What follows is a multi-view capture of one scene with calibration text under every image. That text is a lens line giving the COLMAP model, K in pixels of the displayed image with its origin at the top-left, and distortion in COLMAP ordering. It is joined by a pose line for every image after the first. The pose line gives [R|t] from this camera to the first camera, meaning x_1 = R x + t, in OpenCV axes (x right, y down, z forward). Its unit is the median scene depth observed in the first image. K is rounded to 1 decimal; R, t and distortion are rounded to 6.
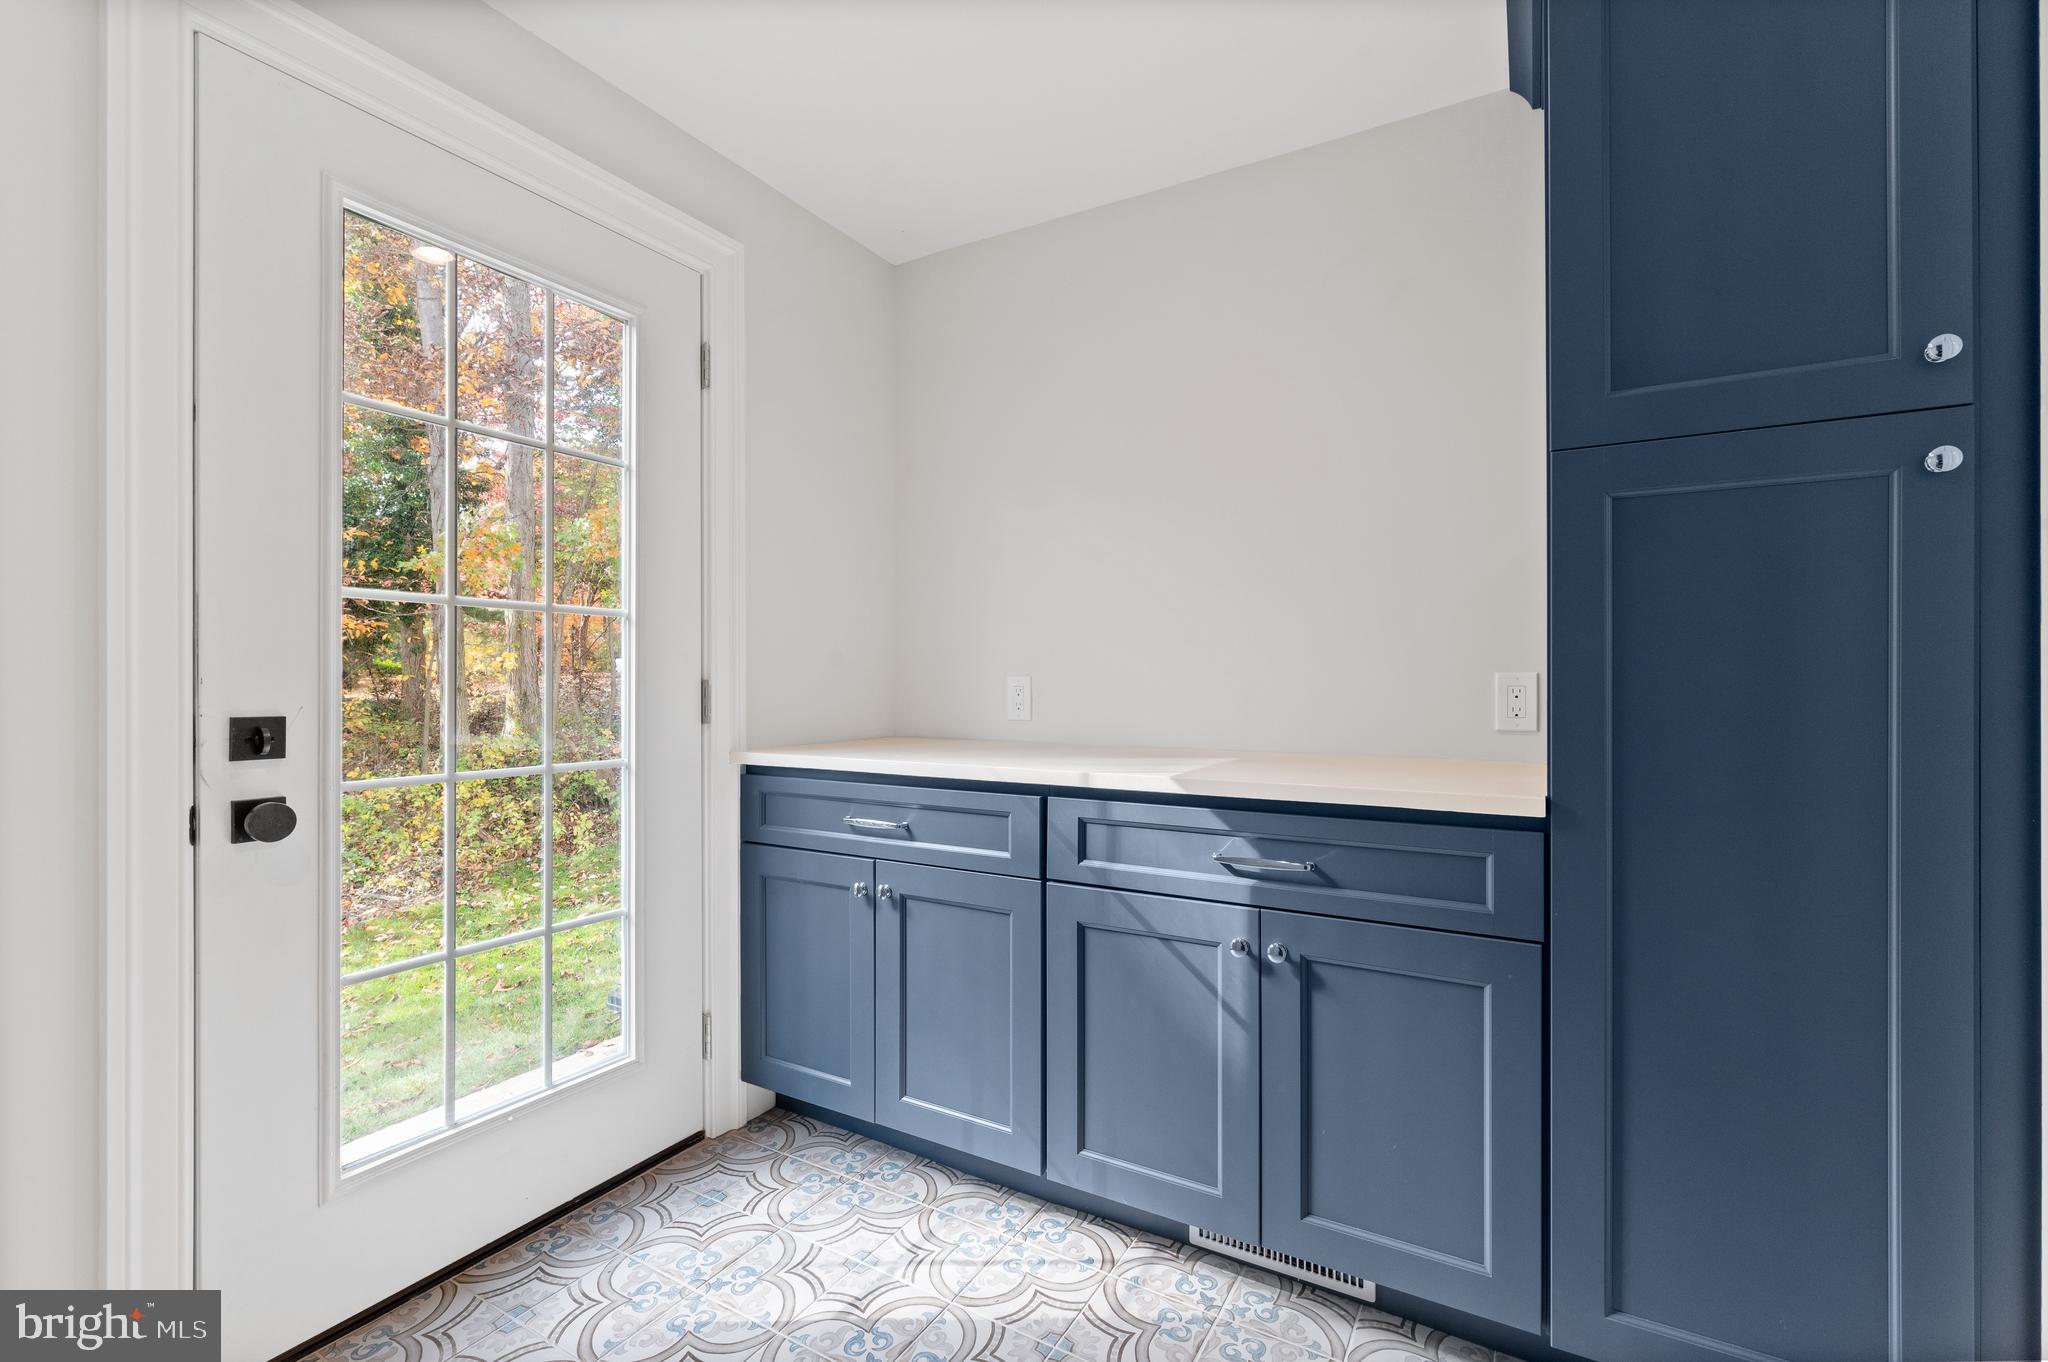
lens RADIAL K [[883.3, 0, 1025.1], [0, 883.3, 682.0], [0, 0, 1]] dist [0.001100, -0.000064]
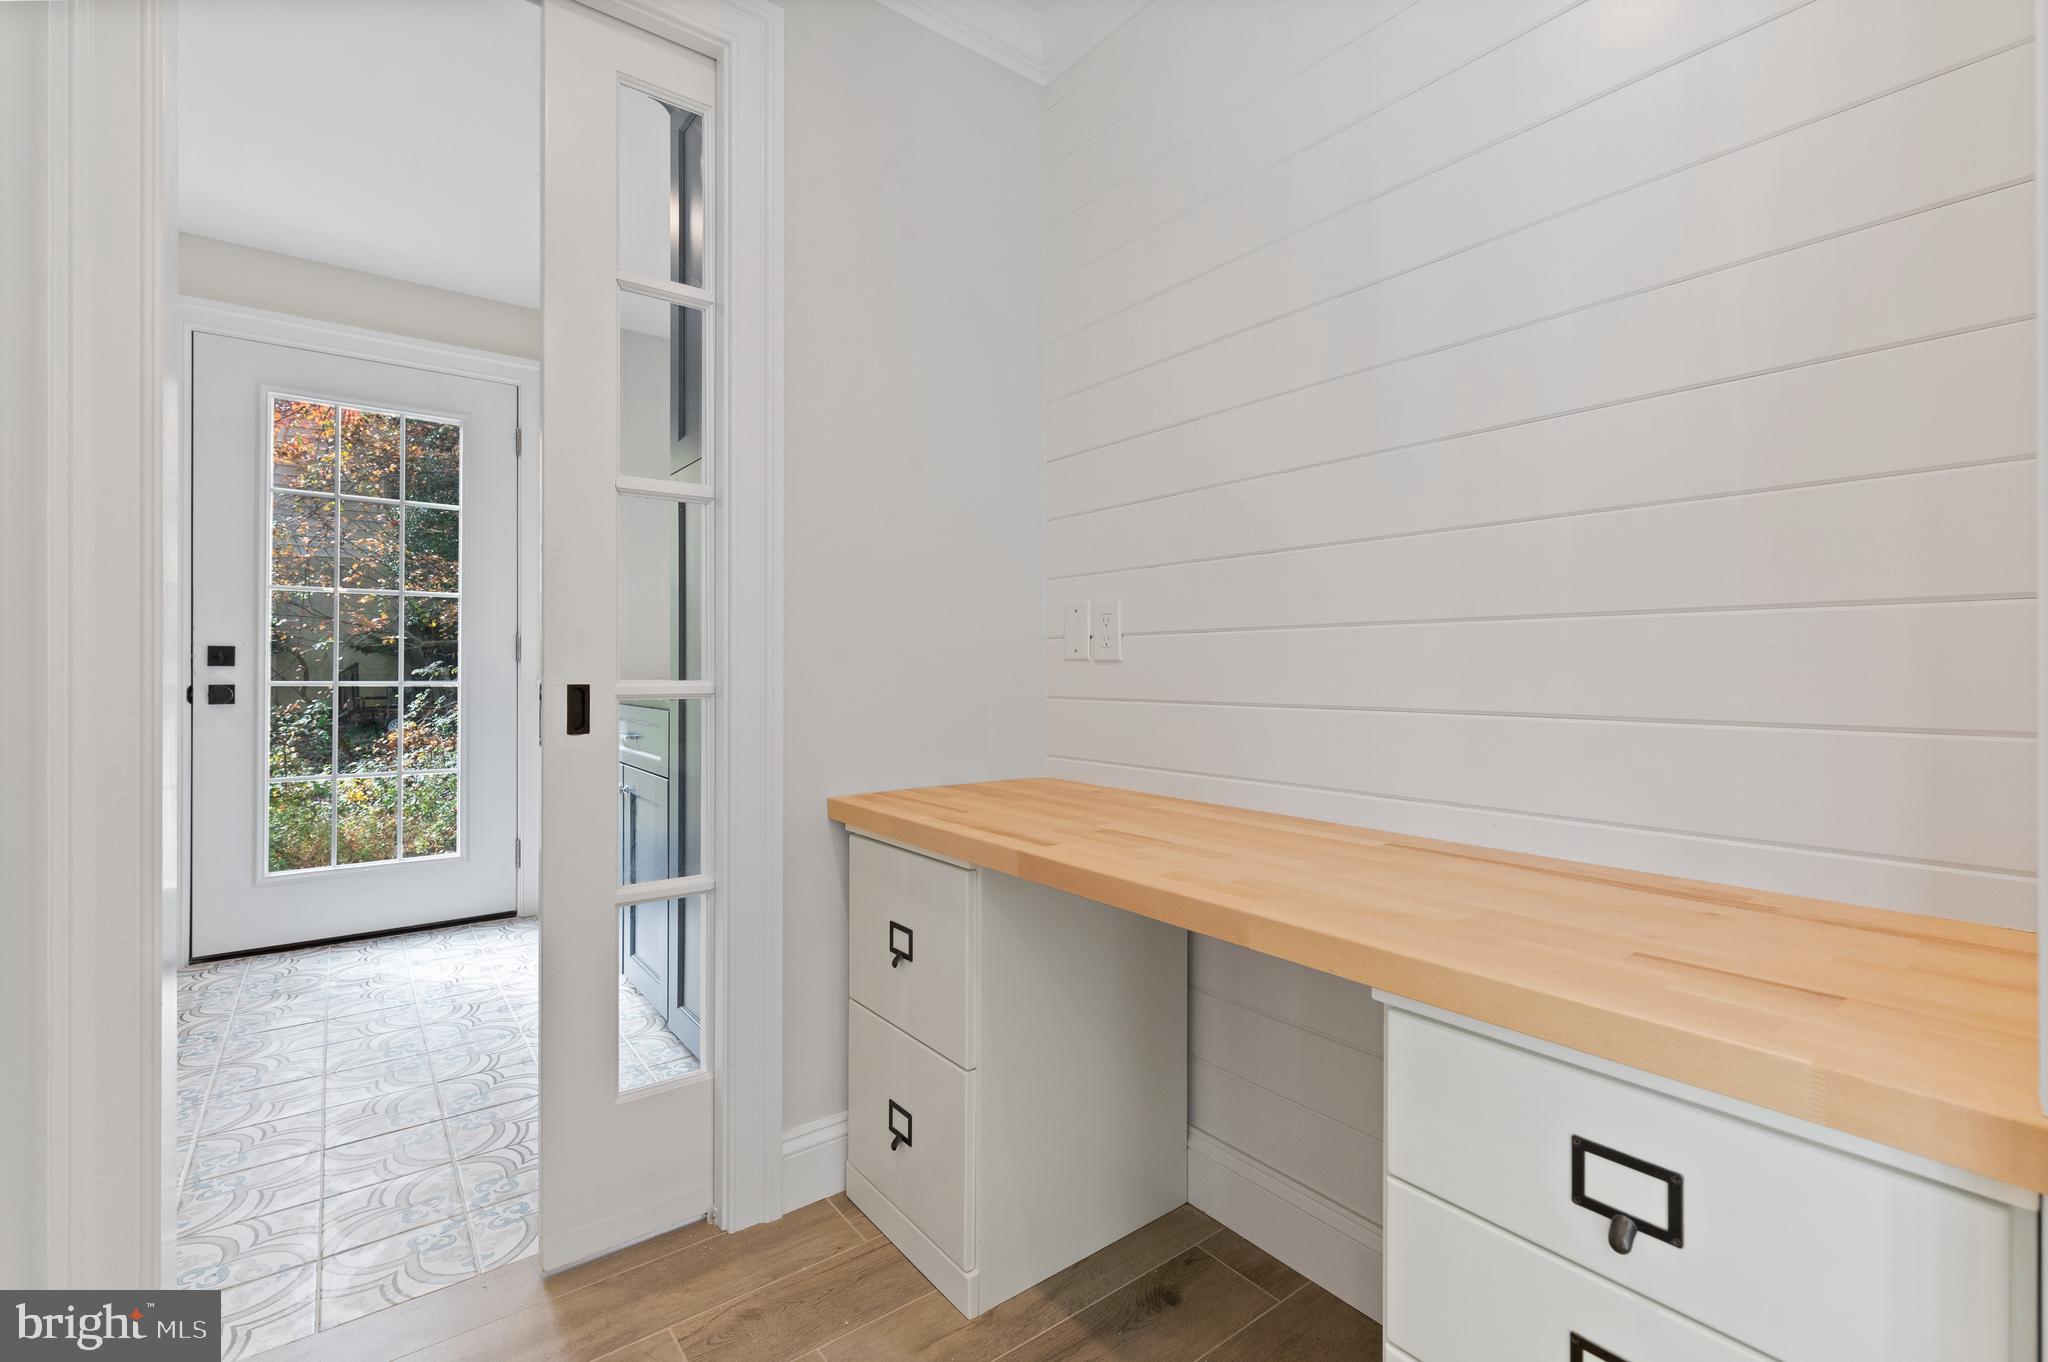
lens RADIAL K [[883.3, 0, 1024.2], [0, 883.3, 673.0], [0, 0, 1]] dist [0.001100, -0.000064]
pose [[0.928067, 0.006277, -0.372360, 1.696575], [-0.003297, 0.999957, 0.008638, 0.079952], [0.372399, -0.006789, 0.928048, -0.243015]]
